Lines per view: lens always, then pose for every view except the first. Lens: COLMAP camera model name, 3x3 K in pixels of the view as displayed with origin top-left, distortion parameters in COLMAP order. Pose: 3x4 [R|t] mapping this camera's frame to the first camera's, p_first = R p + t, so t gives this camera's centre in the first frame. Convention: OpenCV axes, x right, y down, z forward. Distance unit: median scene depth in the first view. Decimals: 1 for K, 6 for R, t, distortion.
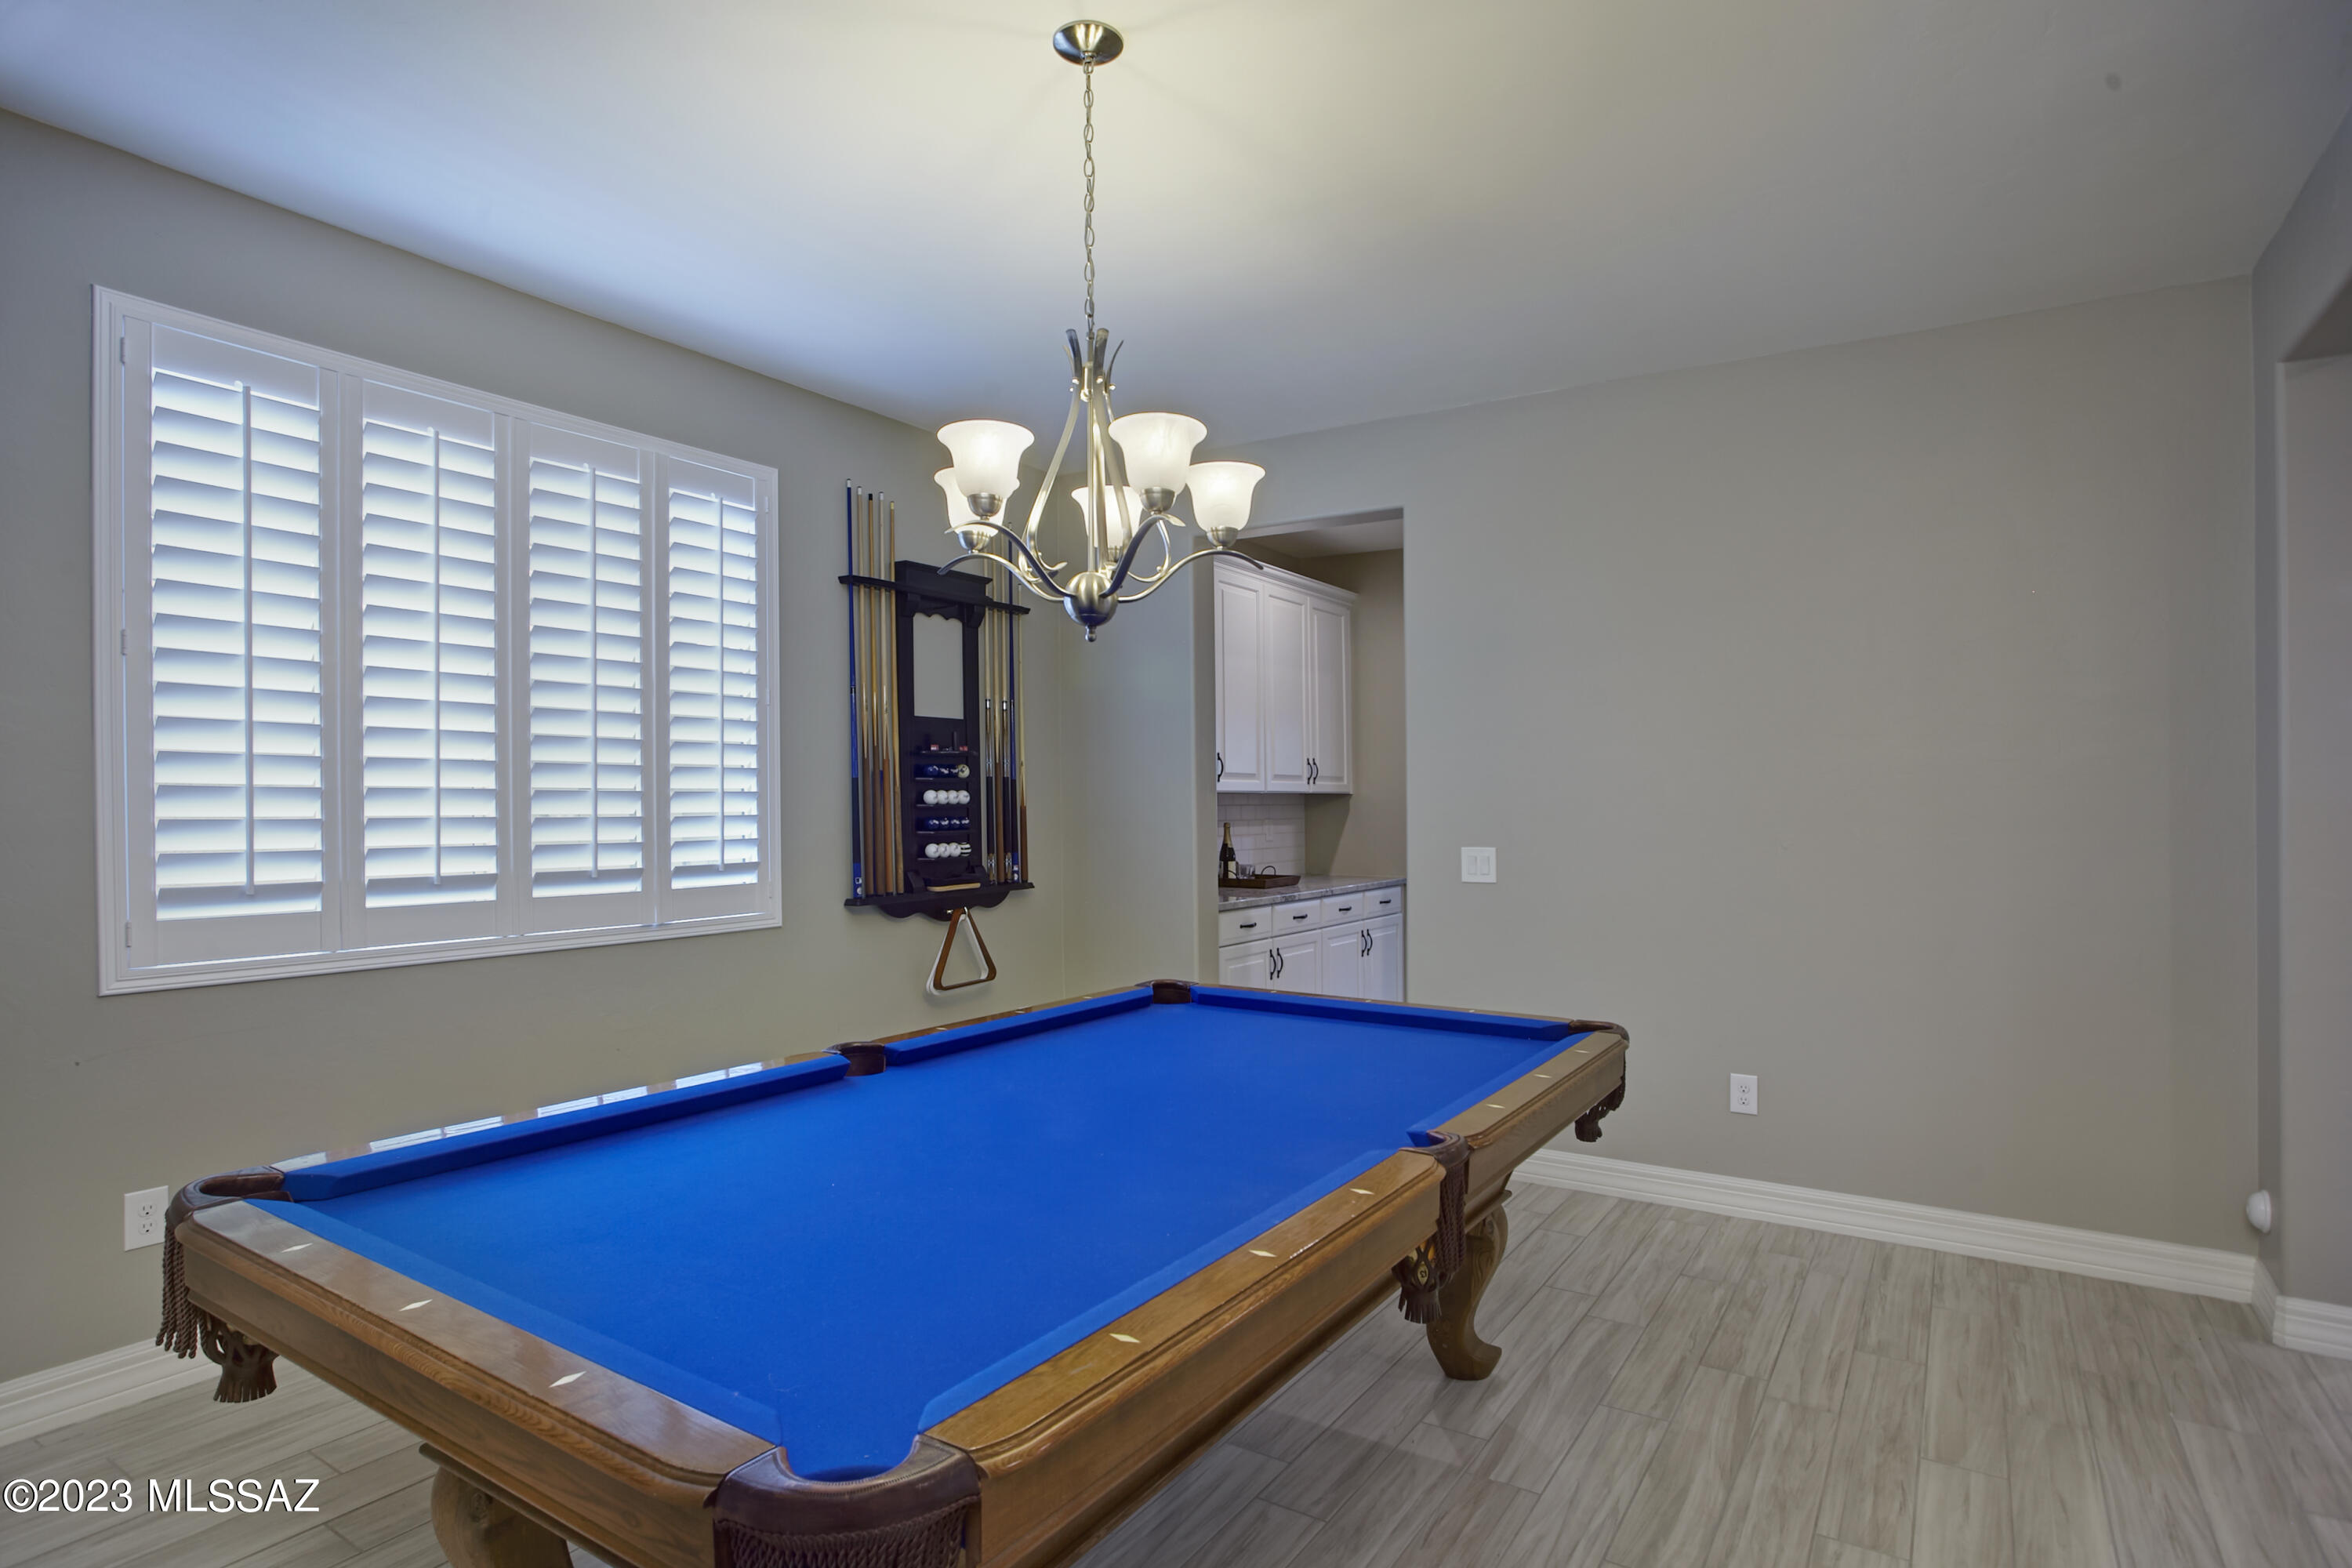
lens RADIAL K [[1220.7, 0, 1173.4], [0, 1220.7, 793.2], [0, 0, 1]] dist [-0.035784, 0.015313]
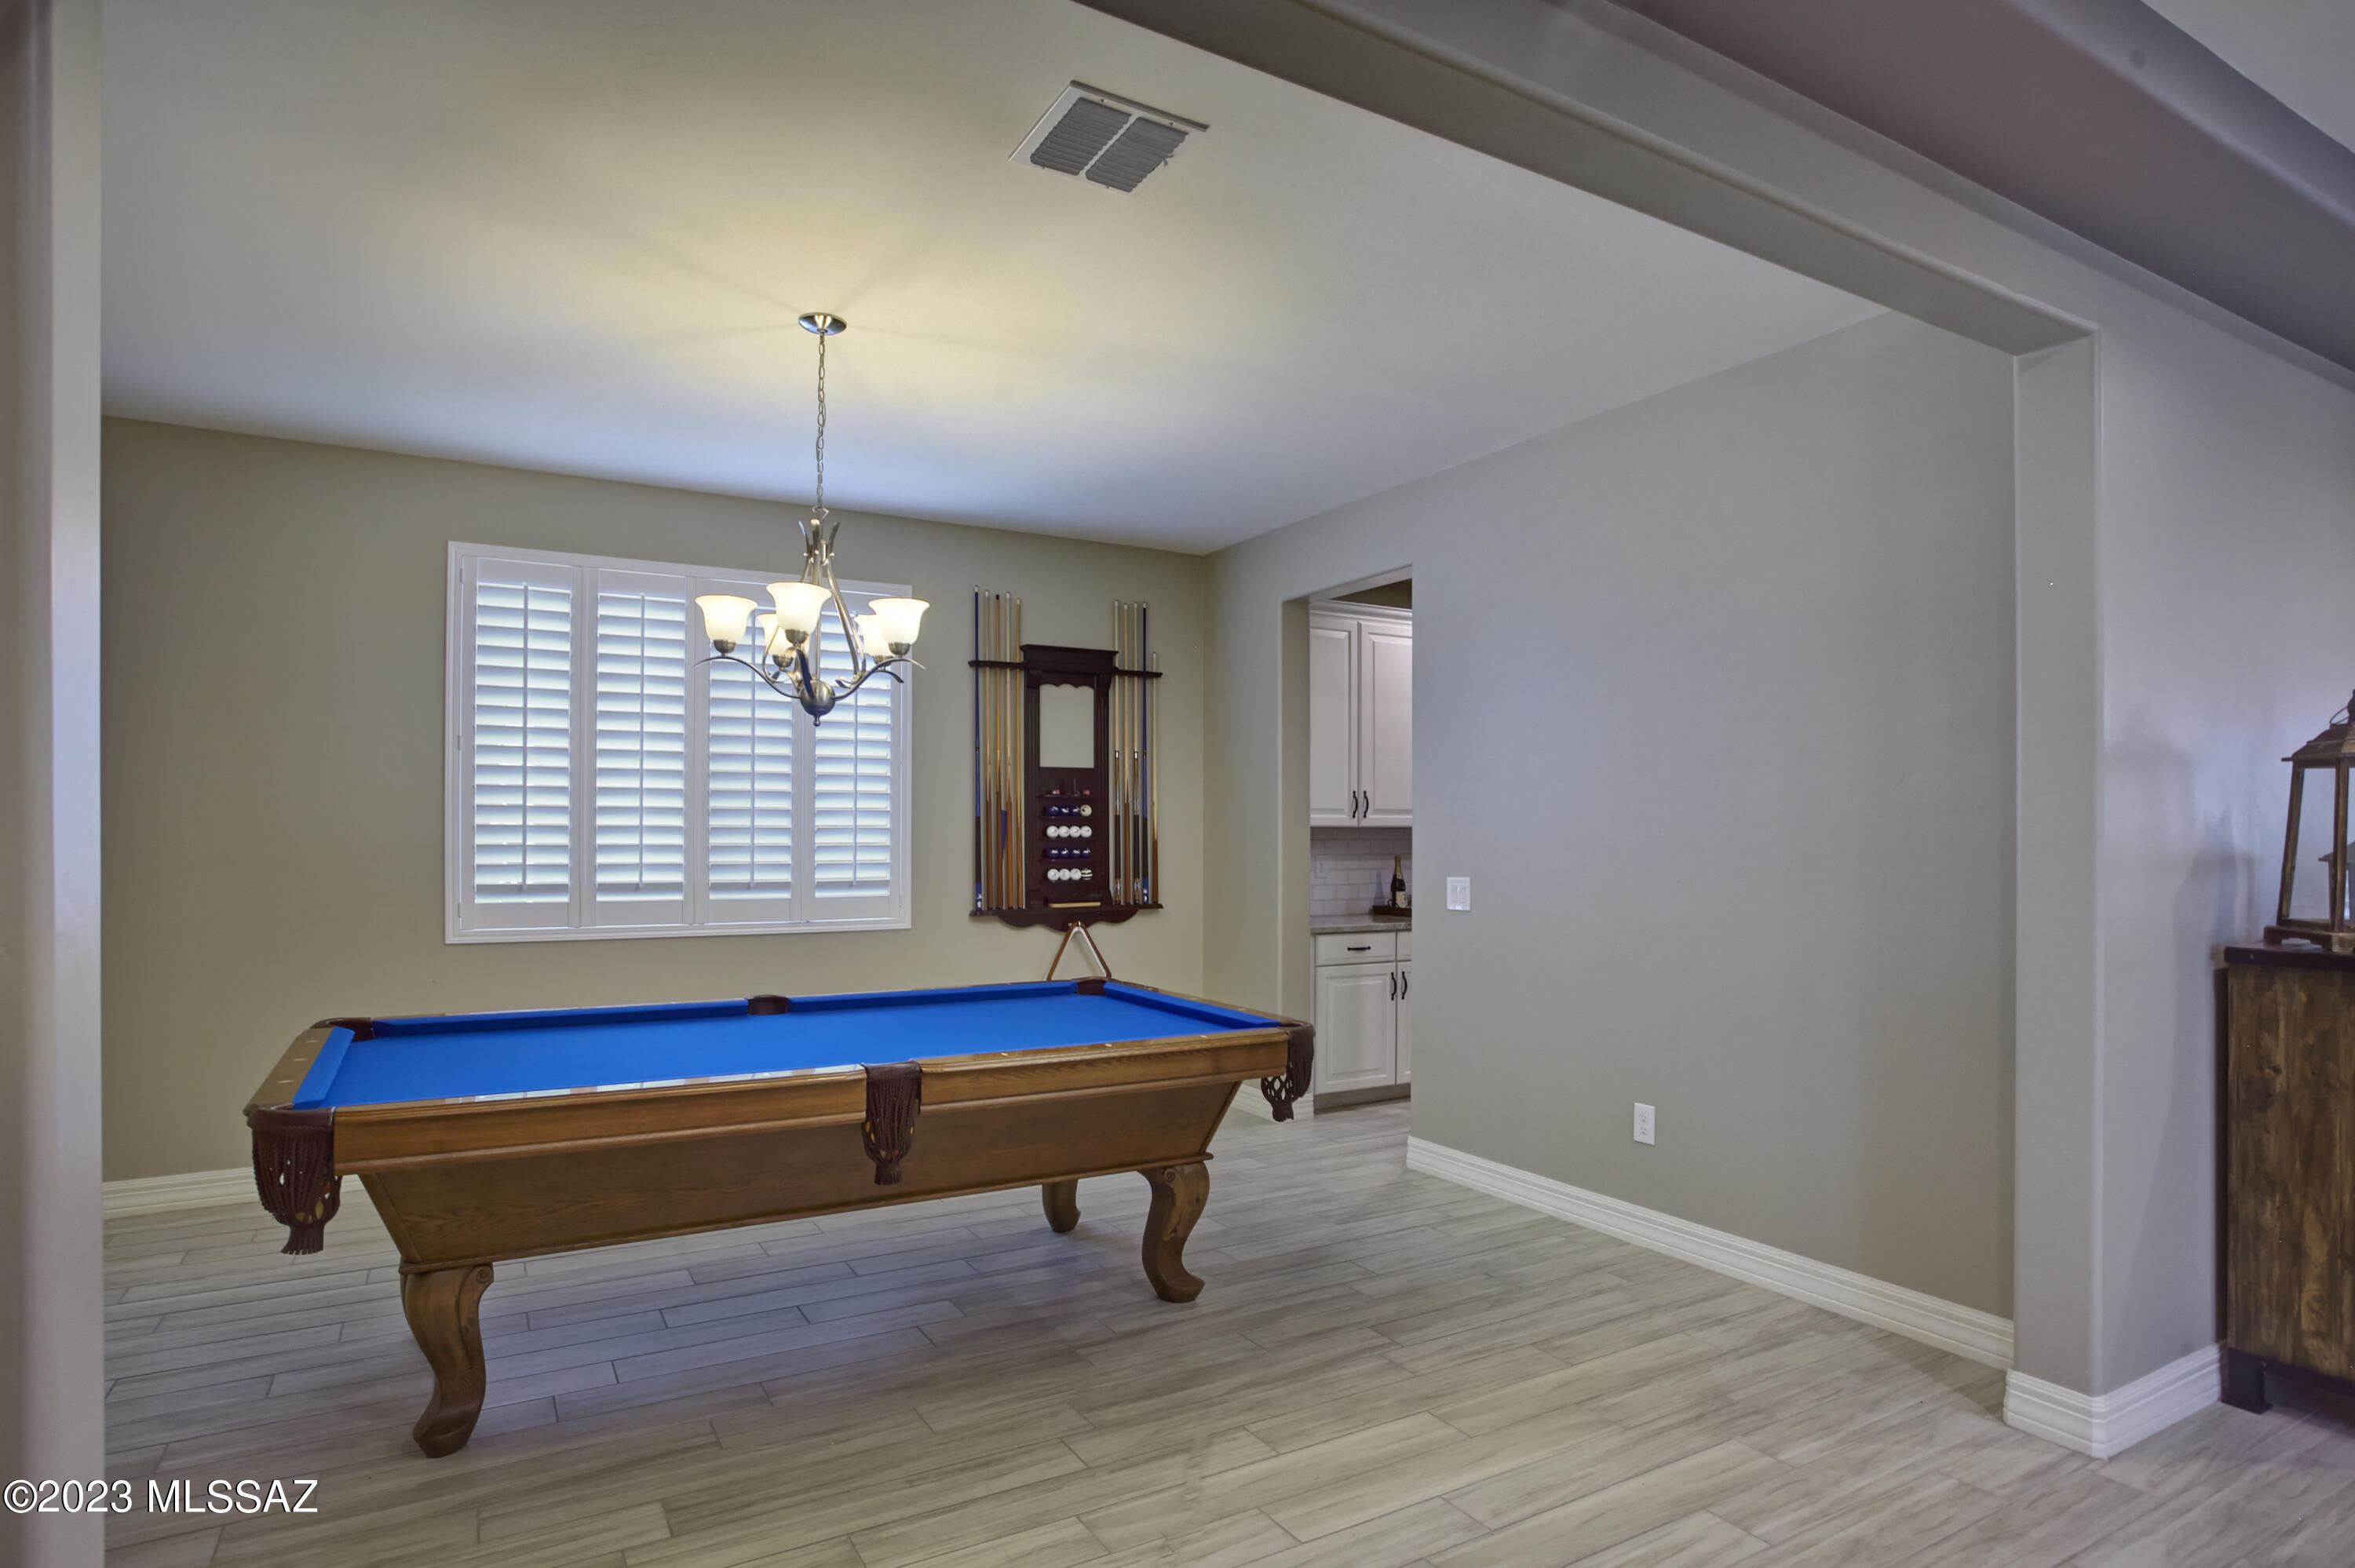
lens RADIAL K [[1217.1, 0, 1164.7], [0, 1217.1, 810.5], [0, 0, 1]] dist [-0.031824, 0.000563]
pose [[0.899725, -0.010149, -0.436338, 0.459885], [0.003036, 0.999851, -0.016996, 0.002995], [0.436446, 0.013967, 0.899622, -0.071339]]
